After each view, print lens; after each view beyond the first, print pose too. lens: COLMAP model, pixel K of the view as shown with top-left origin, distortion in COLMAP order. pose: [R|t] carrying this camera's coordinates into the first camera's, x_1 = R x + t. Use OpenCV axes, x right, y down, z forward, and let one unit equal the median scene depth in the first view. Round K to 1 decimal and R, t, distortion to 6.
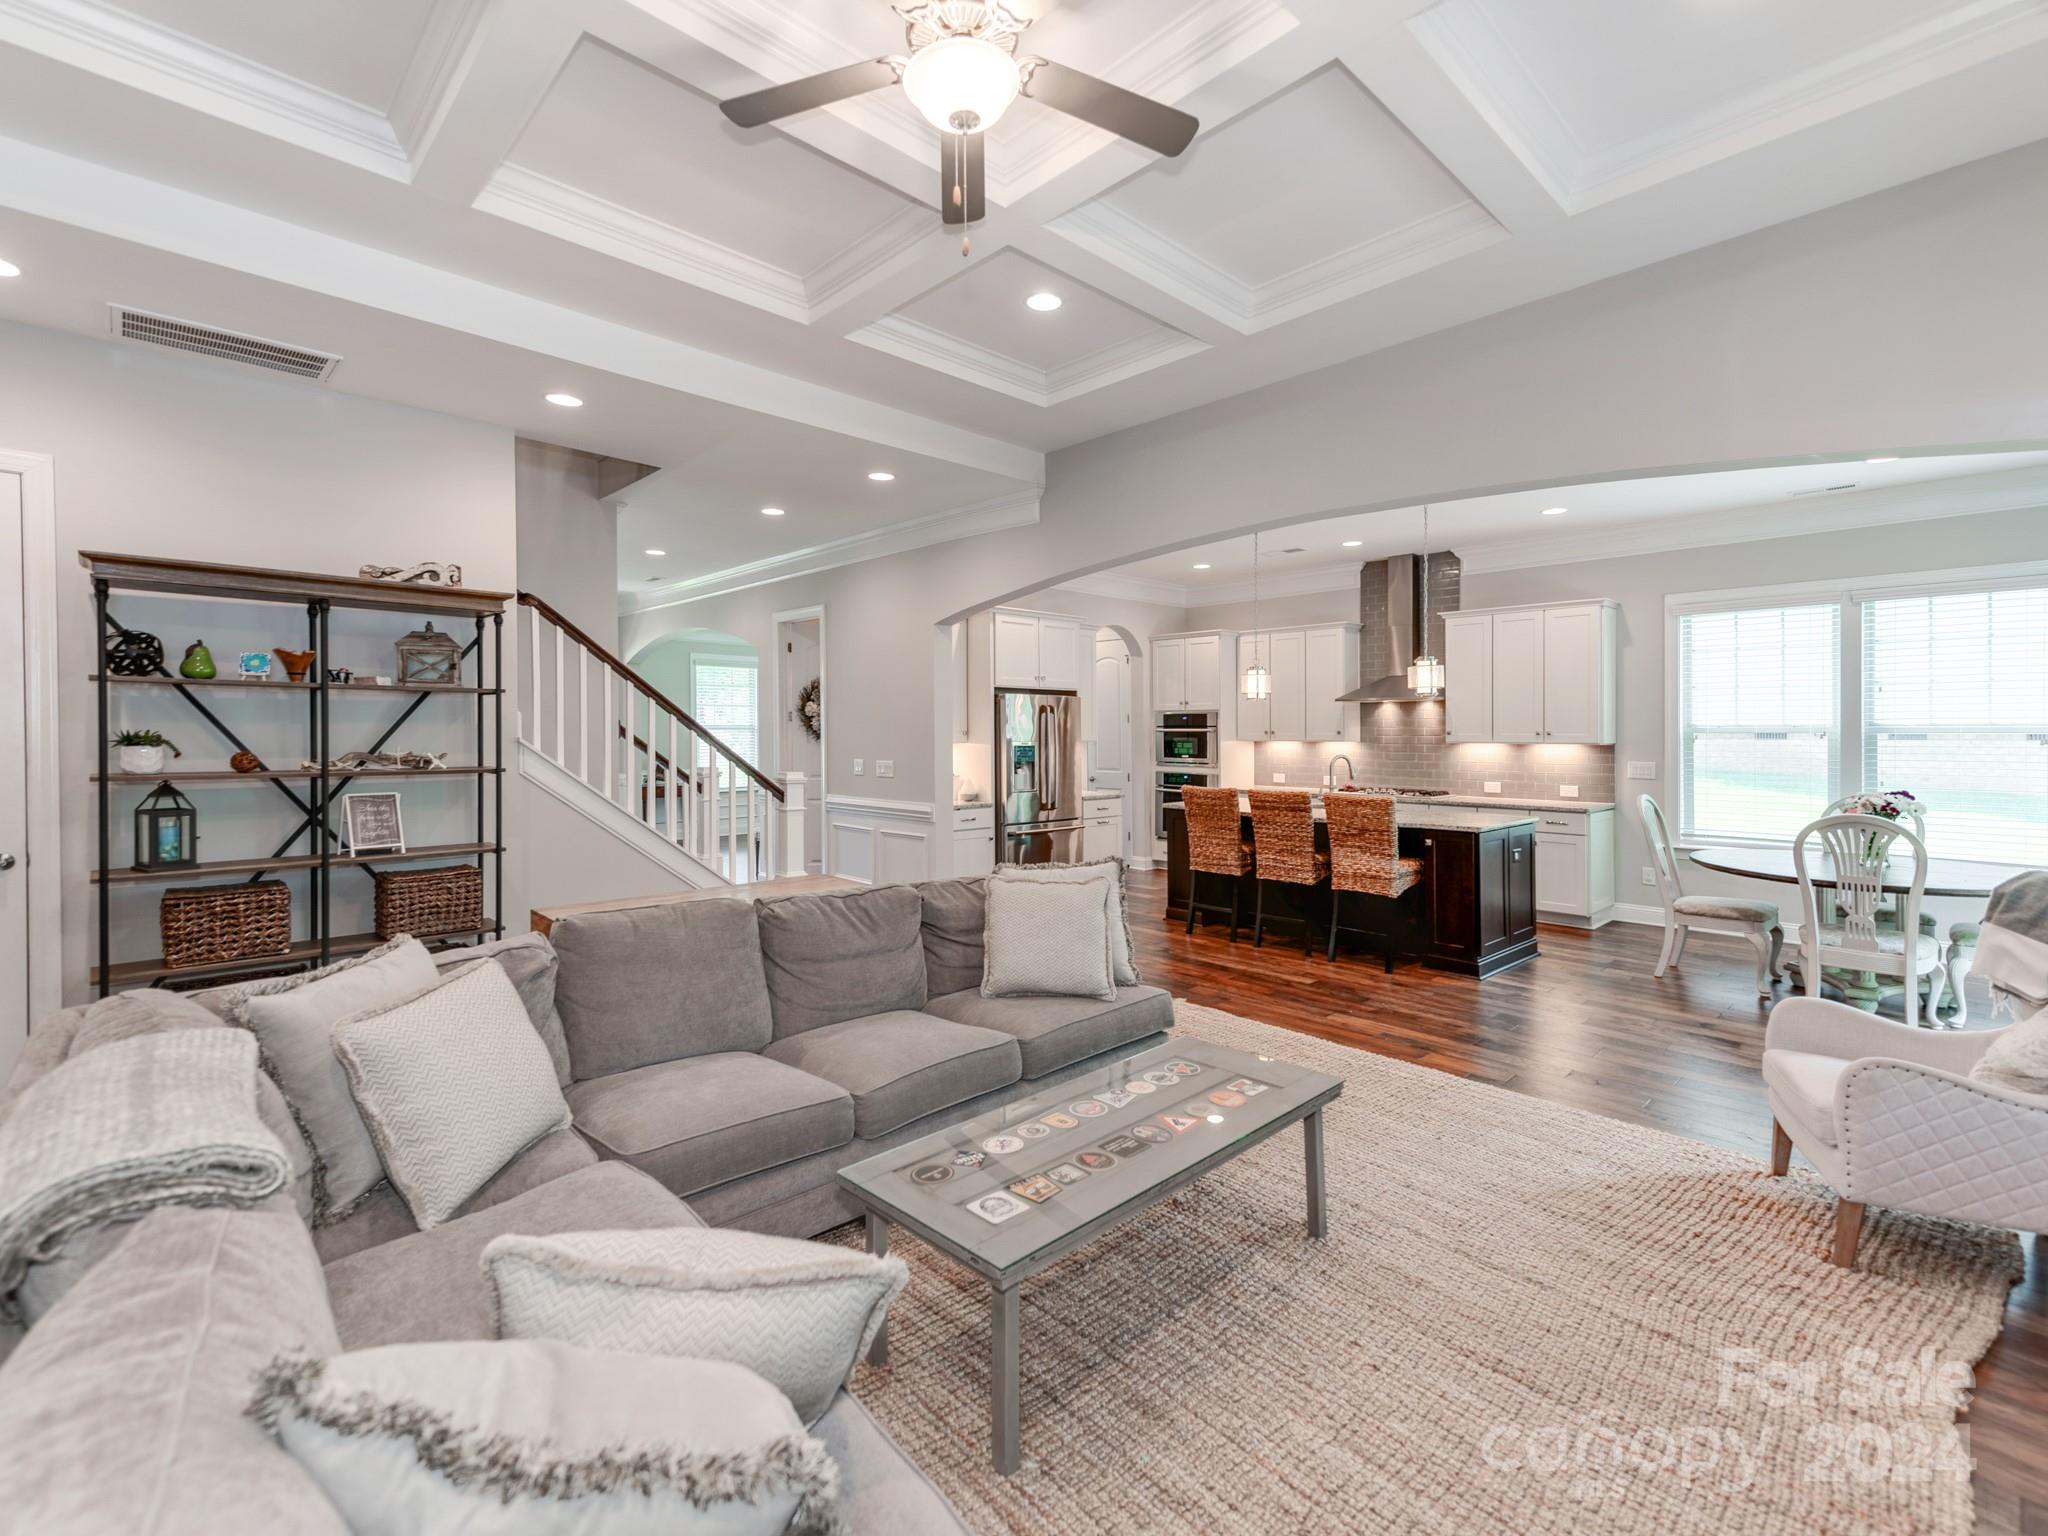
lens RADIAL K [[928.7, 0, 998.7], [0, 928.7, 746.8], [0, 0, 1]] dist [0.026115, -0.002052]
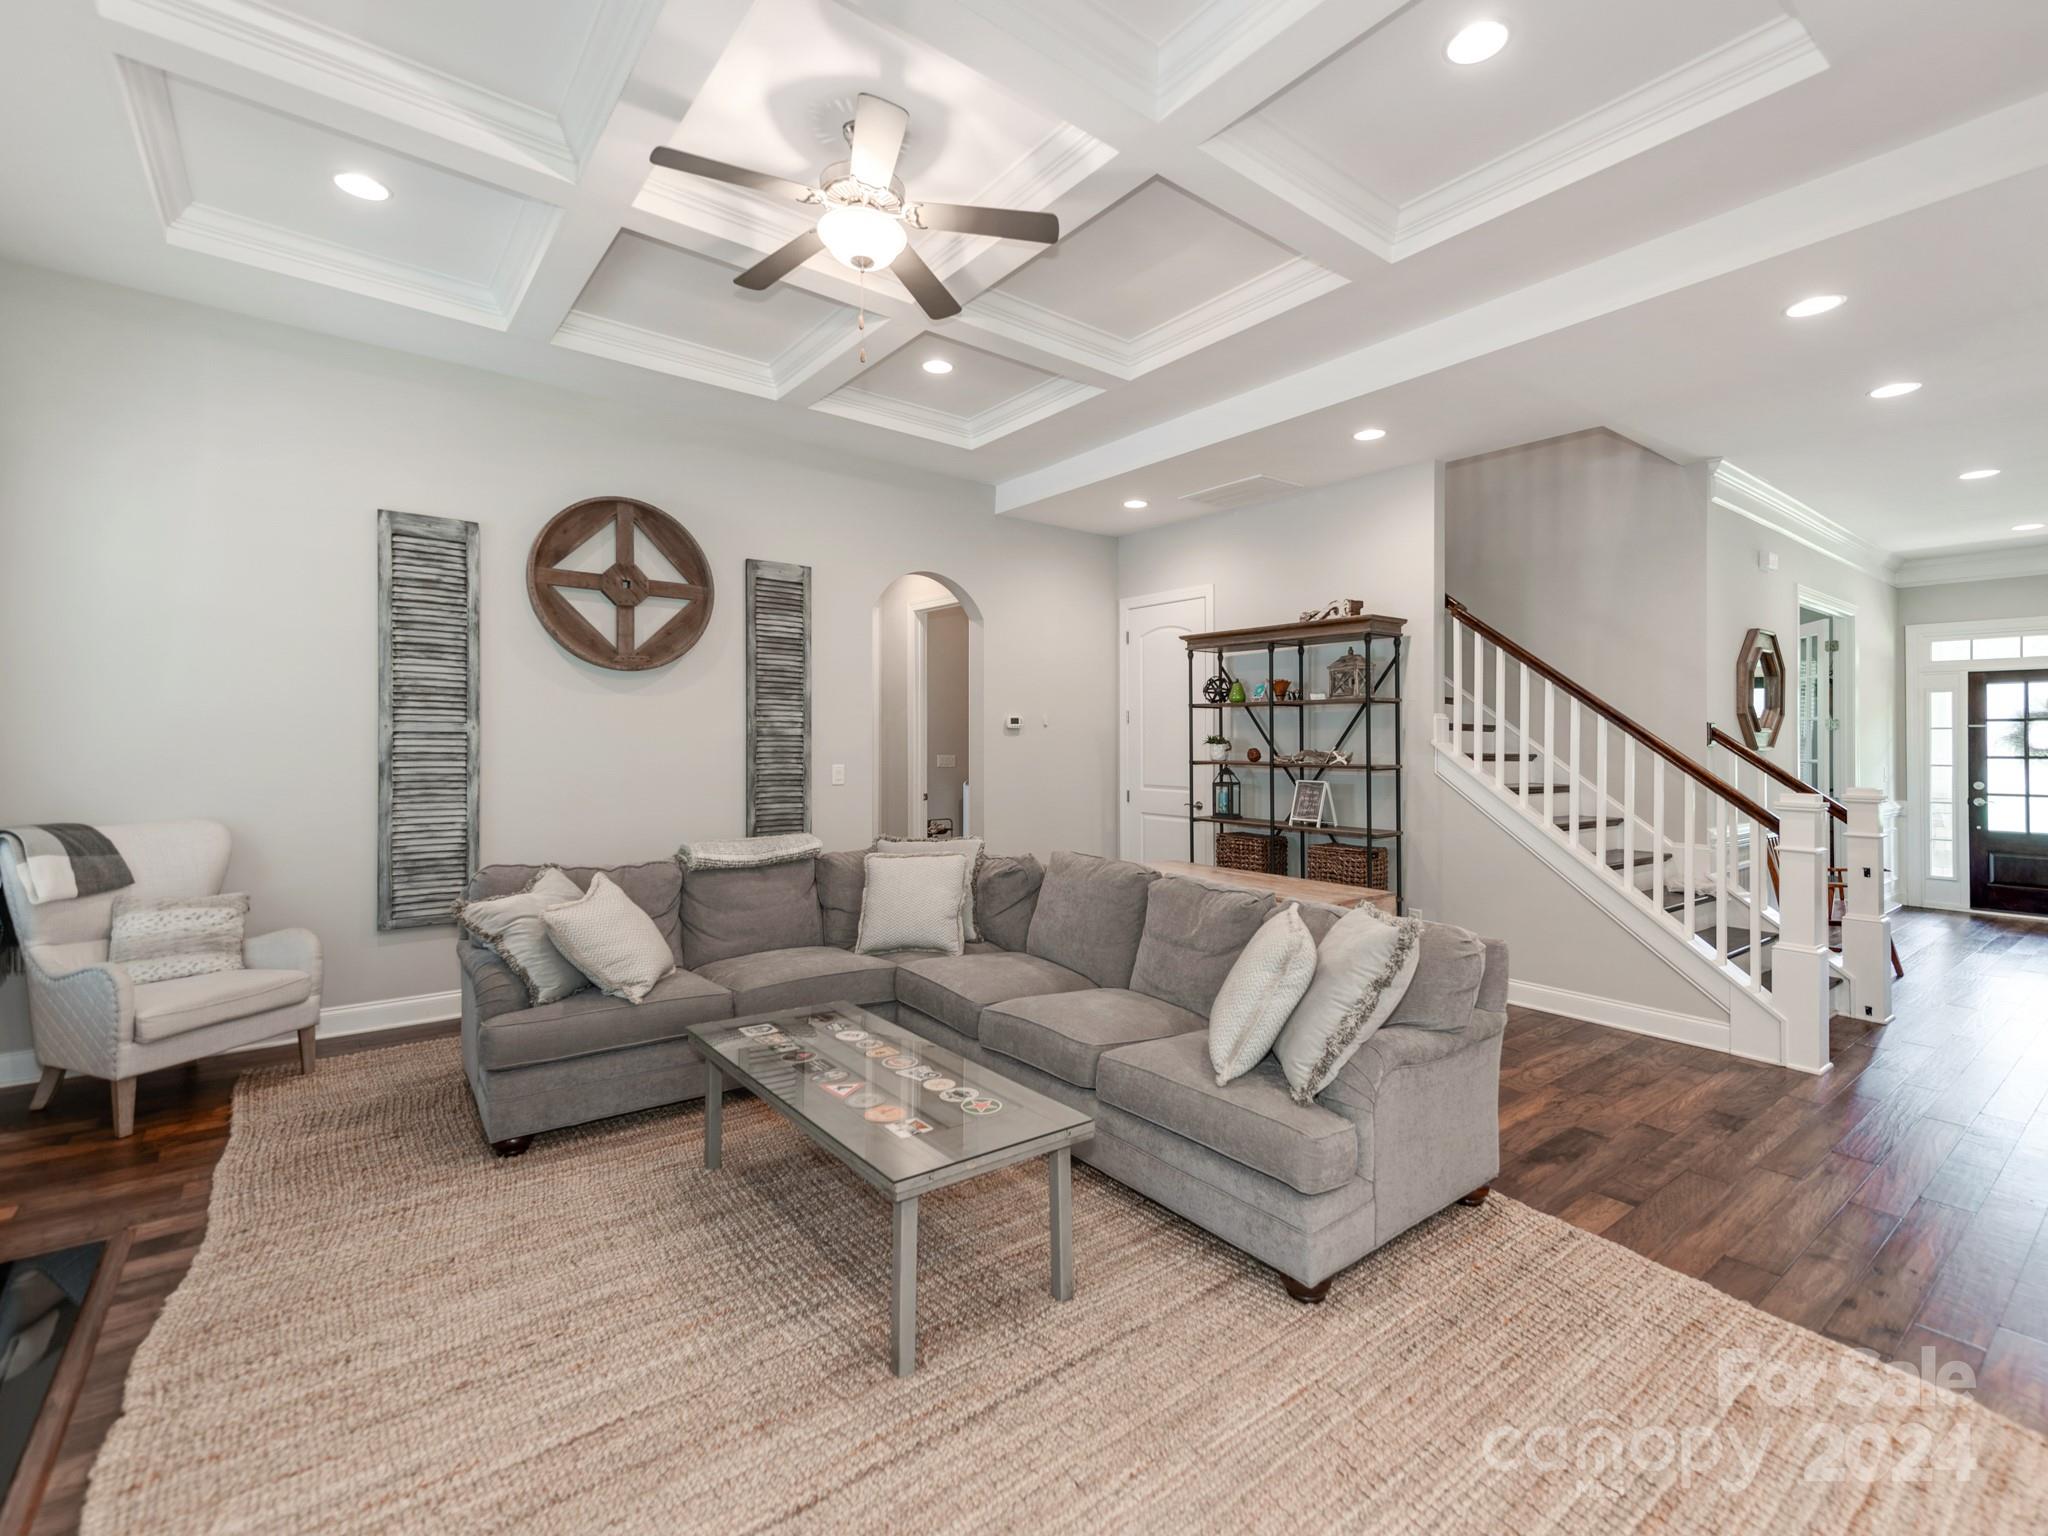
lens RADIAL K [[928.7, 0, 1072.0], [0, 928.7, 758.3], [0, 0, 1]] dist [0.026115, -0.002052]
pose [[-0.065884, 0.010548, -0.997772, 0.402366], [-0.024273, 0.999631, 0.012170, 0.005428], [0.997532, 0.025020, -0.065604, 0.436690]]
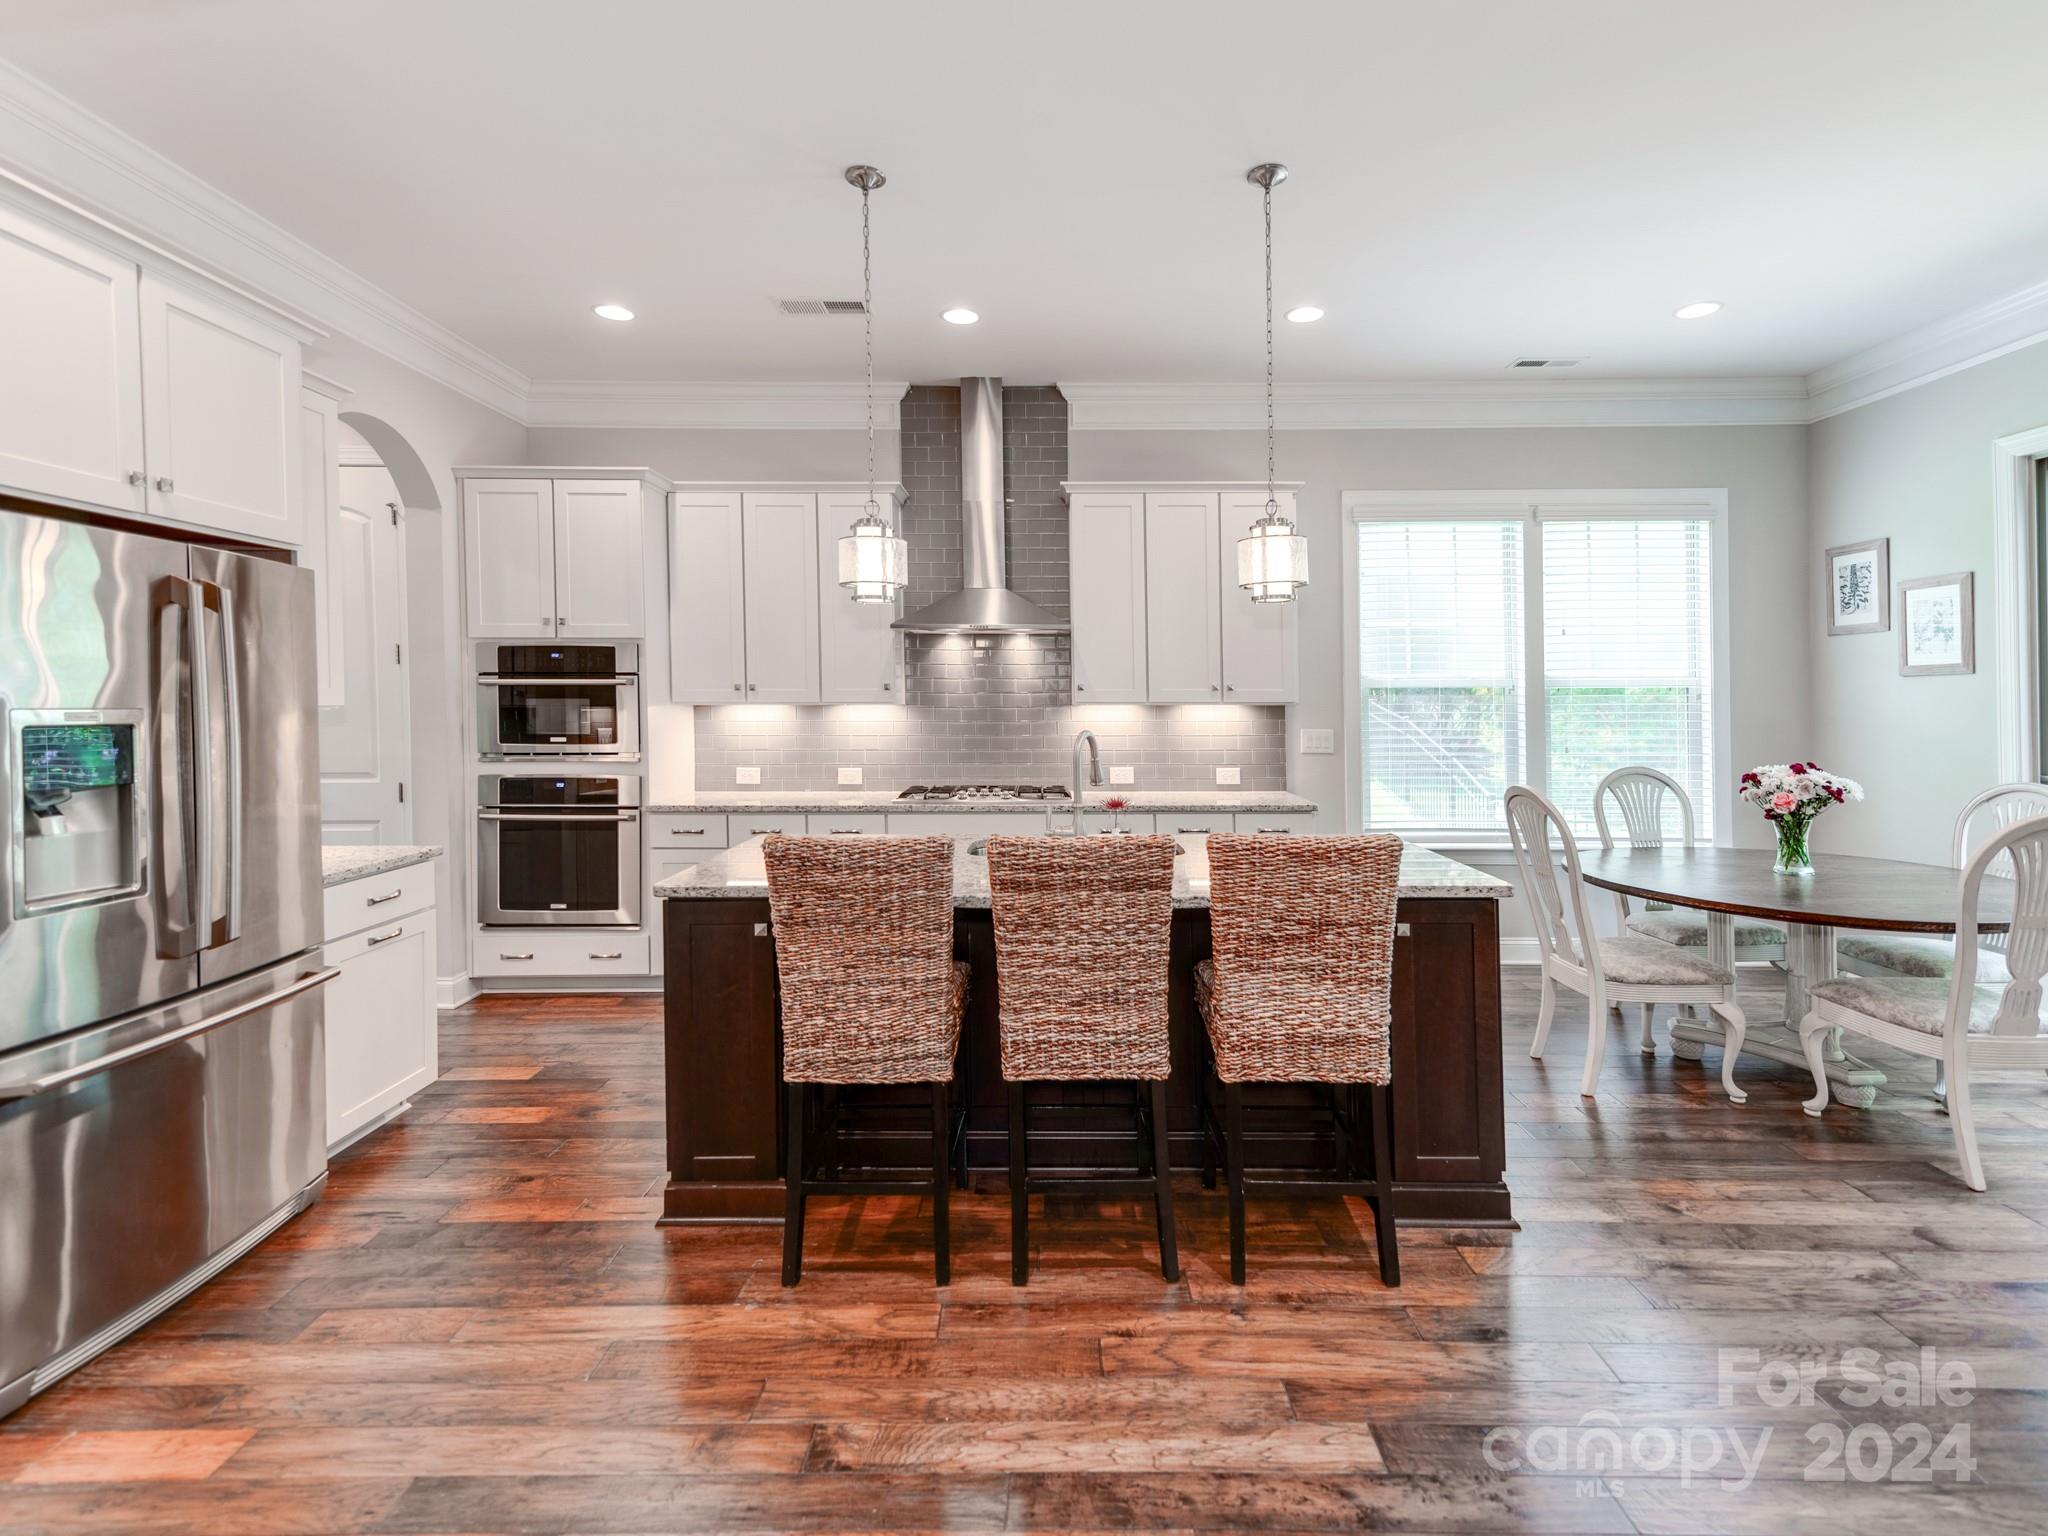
lens RADIAL K [[1000.9, 0, 1038.6], [0, 1000.9, 702.5], [0, 0, 1]] dist [0.022605, -0.002210]
pose [[0.684728, -0.004785, 0.728783, 0.004508], [0.013998, 0.999880, -0.006587, -0.001605], [-0.728665, 0.014712, 0.684713, 0.635041]]
